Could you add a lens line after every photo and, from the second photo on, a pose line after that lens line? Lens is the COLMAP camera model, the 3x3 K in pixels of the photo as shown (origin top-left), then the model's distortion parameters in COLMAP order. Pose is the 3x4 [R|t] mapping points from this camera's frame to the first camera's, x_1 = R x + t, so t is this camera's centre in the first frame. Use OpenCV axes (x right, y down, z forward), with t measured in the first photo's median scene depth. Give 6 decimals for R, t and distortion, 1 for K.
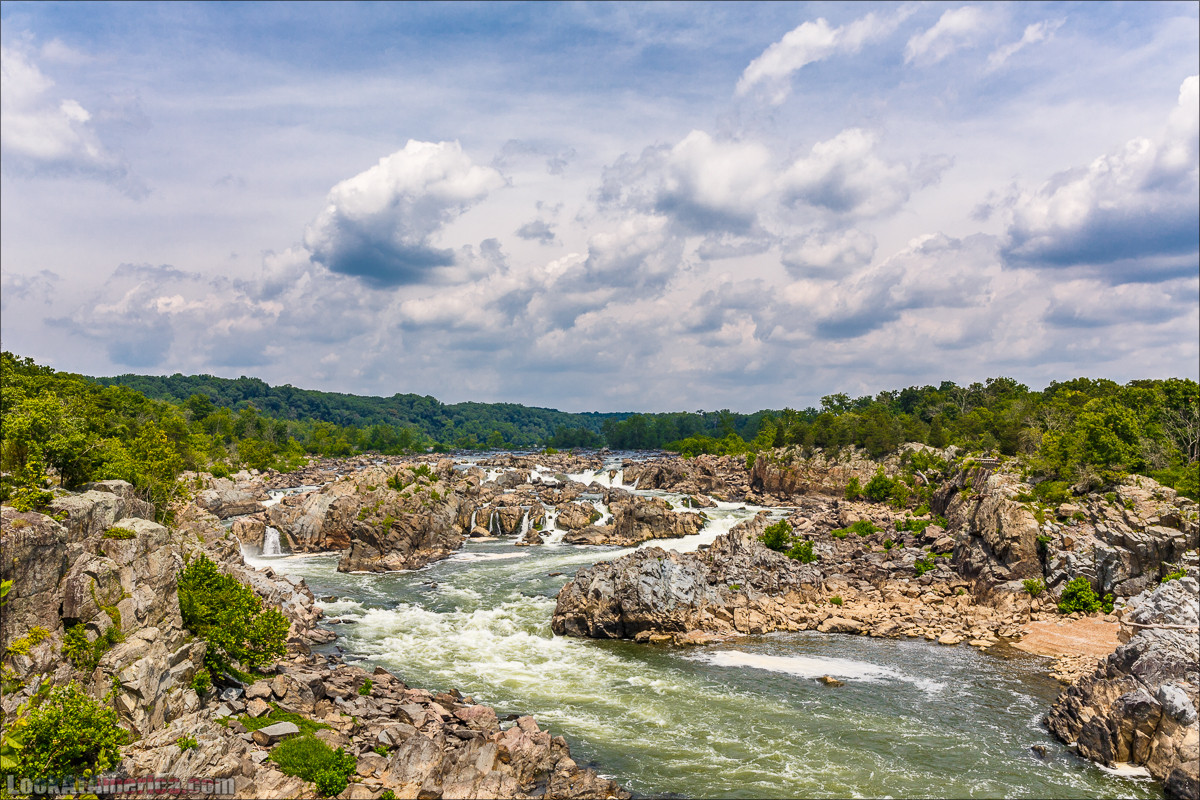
lens RADIAL K [[1008.6, 0, 602.9], [0, 1008.6, 401.9], [0, 0, 1]] dist [-0.017140, -0.004012]
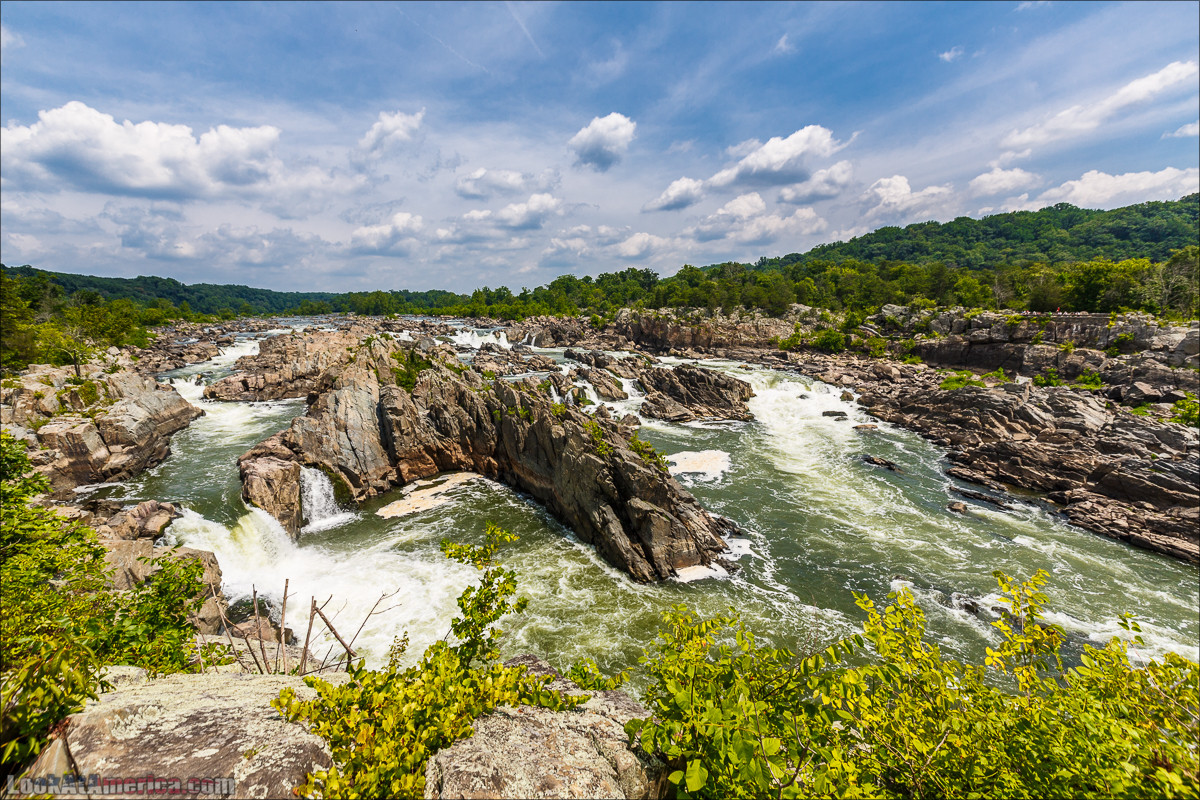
lens RADIAL K [[532.0, 0, 593.3], [0, 532.0, 396.9], [0, 0, 1]] dist [0.000361, -0.000825]
pose [[0.869320, -0.091243, 0.485755, -0.251760], [-0.008080, 0.980057, 0.198551, 0.024651], [-0.494184, -0.176529, 0.851246, 0.528279]]
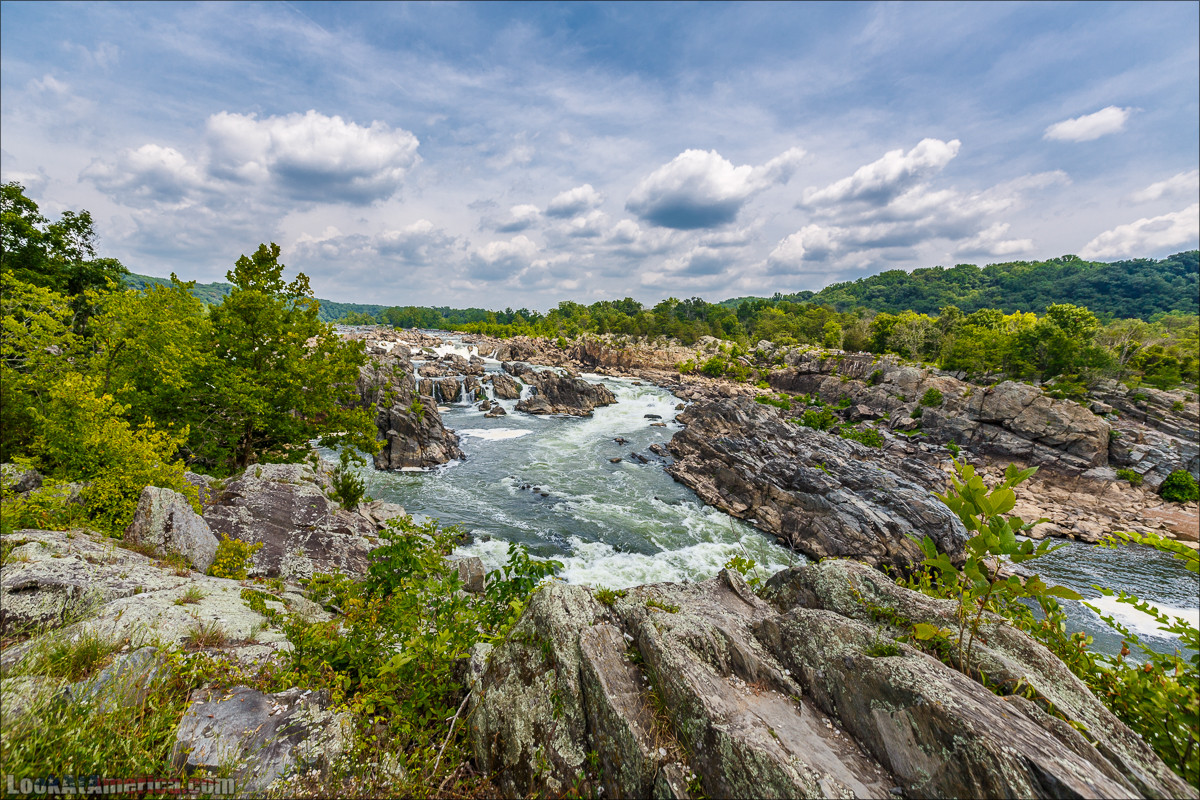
lens RADIAL K [[532.0, 0, 593.4], [0, 532.0, 398.7], [0, 0, 1]] dist [0.000361, -0.000825]
pose [[0.908220, -0.013258, 0.418284, -0.182589], [-0.059360, 0.985311, 0.160119, 0.015784], [-0.414262, -0.170252, 0.894092, 0.337571]]
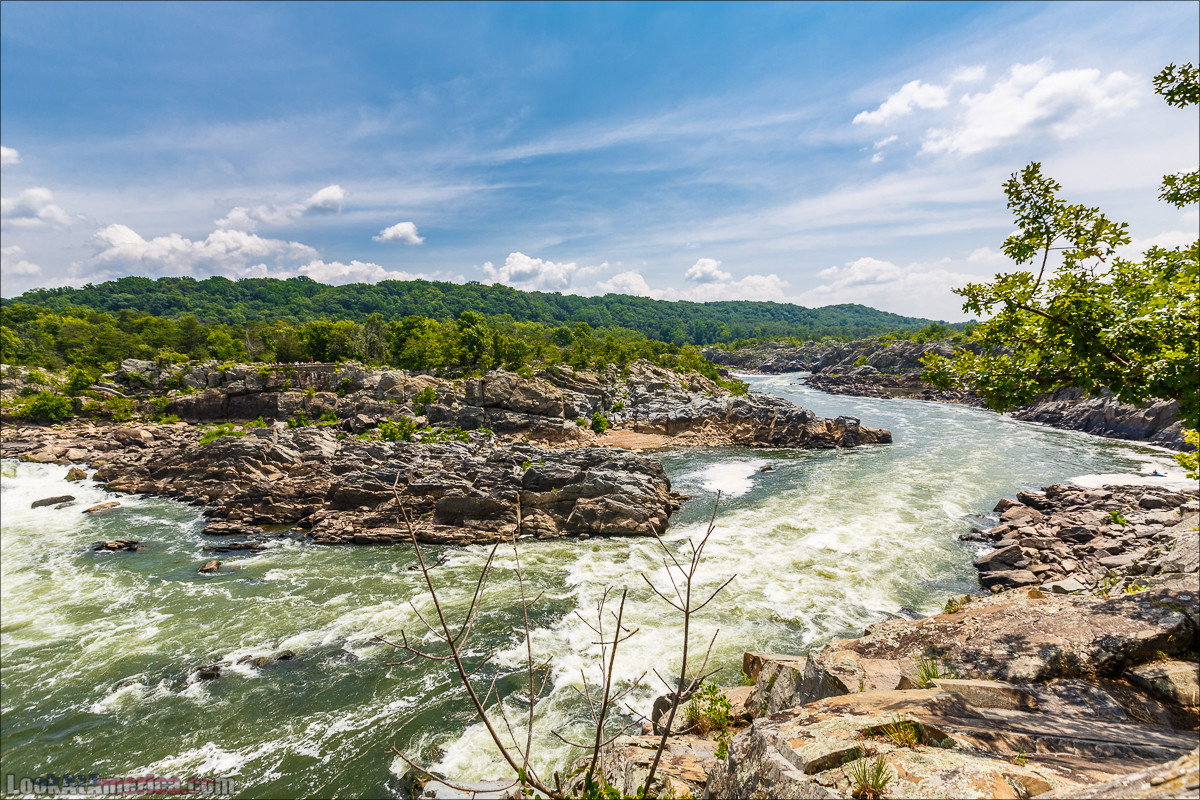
lens RADIAL K [[532.0, 0, 595.0], [0, 532.0, 390.7], [0, 0, 1]] dist [0.000361, -0.000825]
pose [[-0.133595, -0.068543, 0.988663, -0.233877], [-0.009435, 0.997648, 0.067891, 0.029776], [-0.990991, -0.000258, -0.133928, 0.515803]]
